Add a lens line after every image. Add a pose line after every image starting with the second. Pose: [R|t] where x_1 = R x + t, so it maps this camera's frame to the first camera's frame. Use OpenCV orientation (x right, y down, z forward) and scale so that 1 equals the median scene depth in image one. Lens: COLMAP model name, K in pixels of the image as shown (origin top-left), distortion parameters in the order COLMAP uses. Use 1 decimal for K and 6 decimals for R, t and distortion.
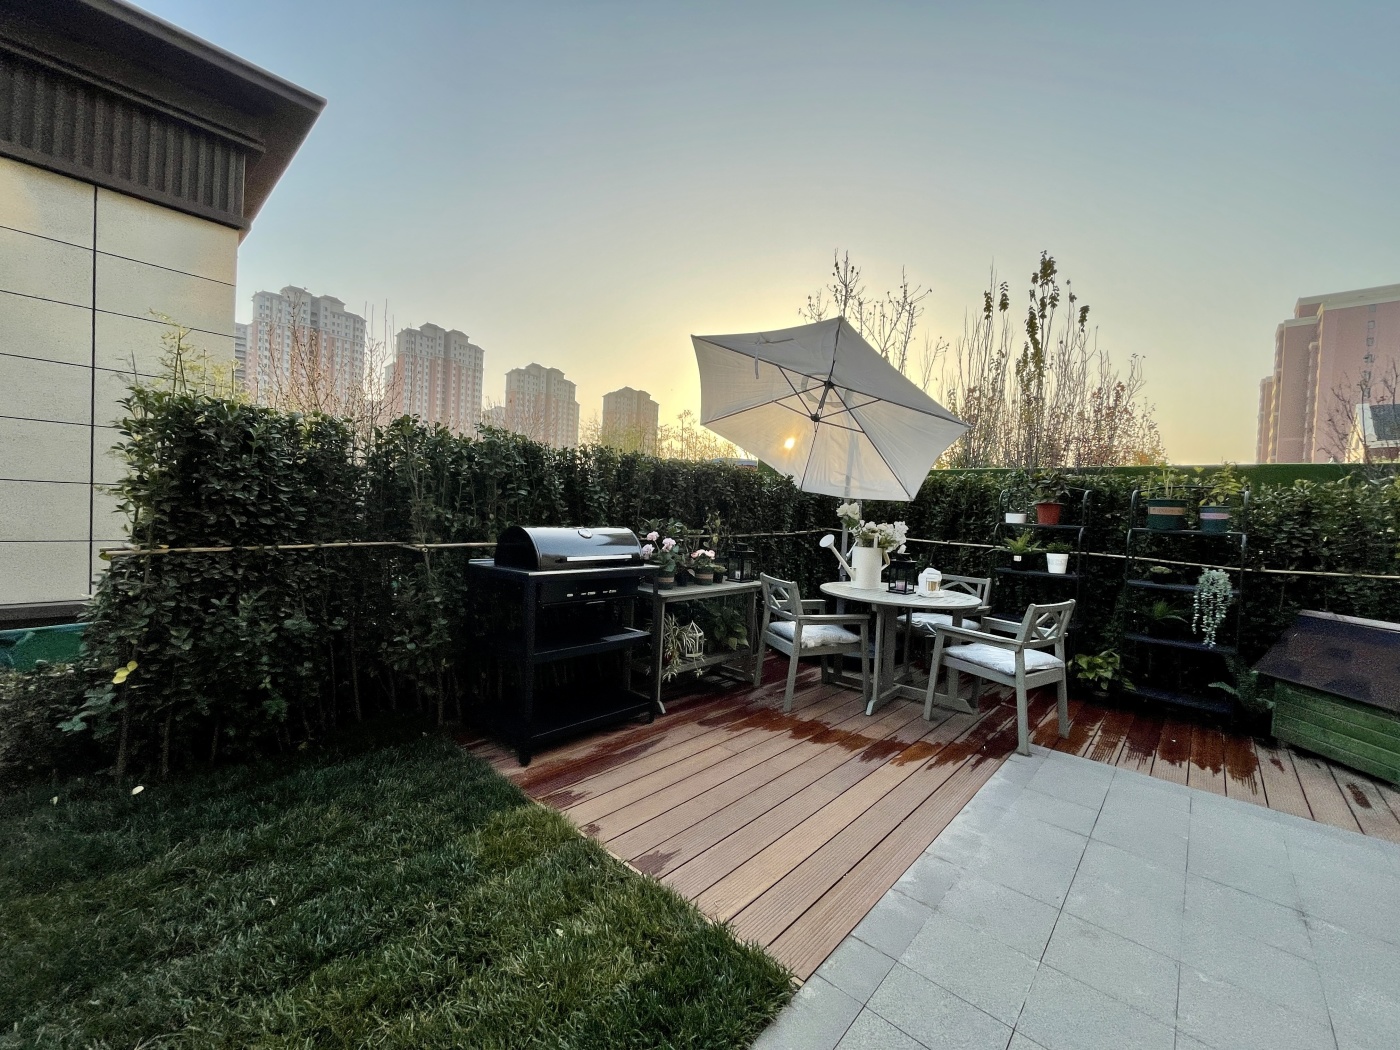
lens RADIAL K [[563.0, 0, 702.8], [0, 563.0, 519.0], [0, 0, 1]] dist [-0.000262, 0.000015]
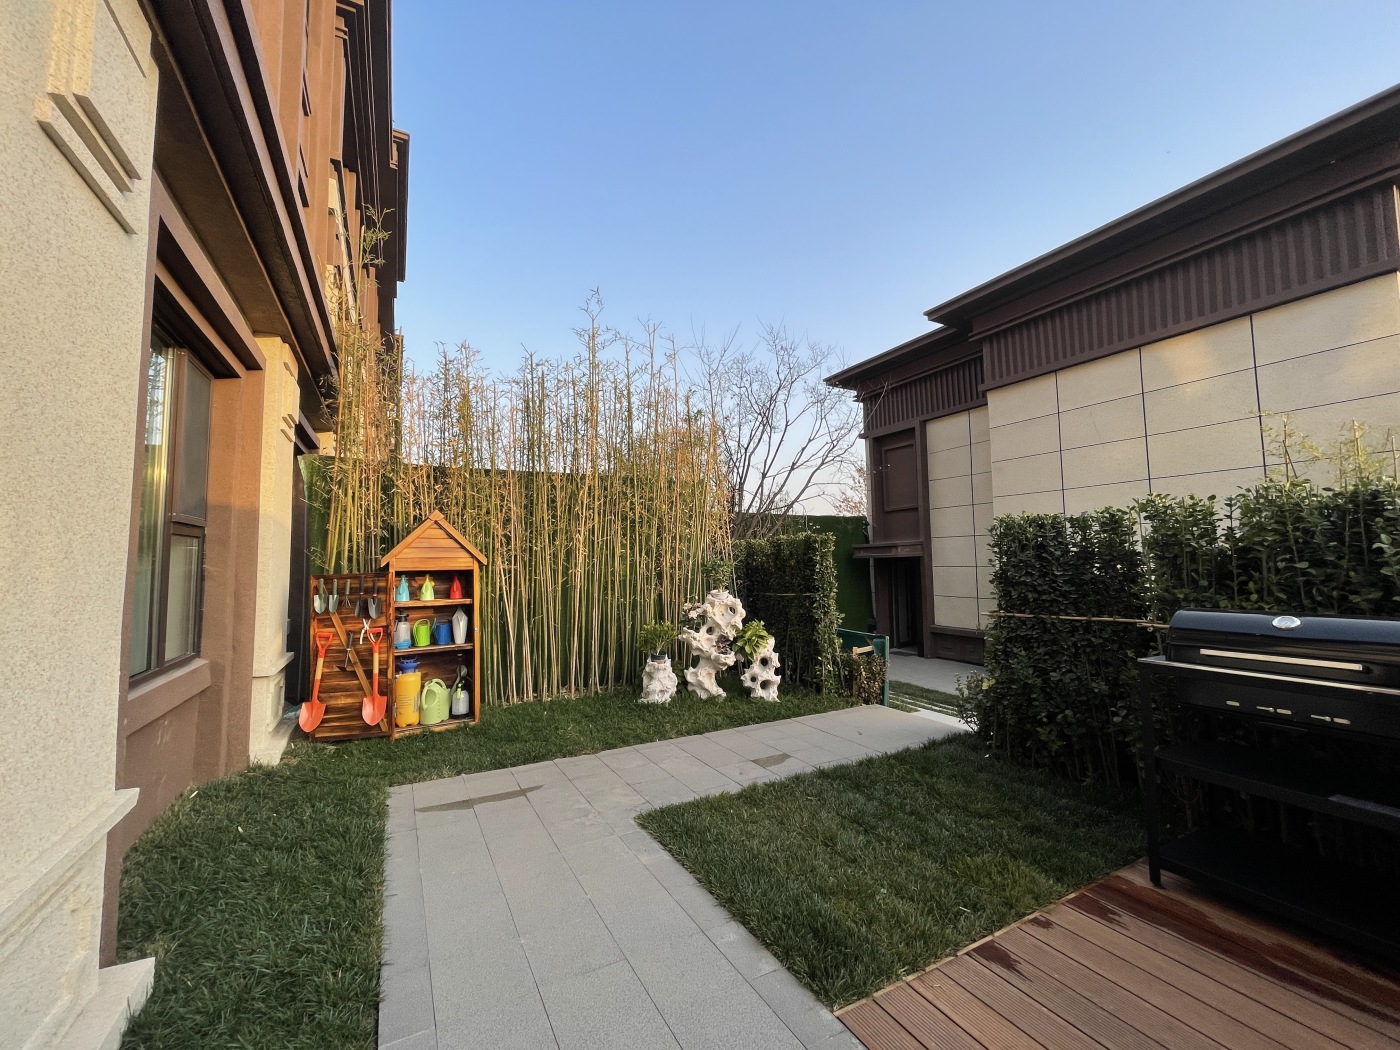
lens RADIAL K [[563.0, 0, 701.6], [0, 563.0, 526.5], [0, 0, 1]] dist [-0.000262, 0.000015]
pose [[-0.324300, -0.103157, -0.940313, 0.849511], [-0.020541, 0.994570, -0.102025, -0.010784], [0.945731, -0.013772, -0.324657, 0.677973]]
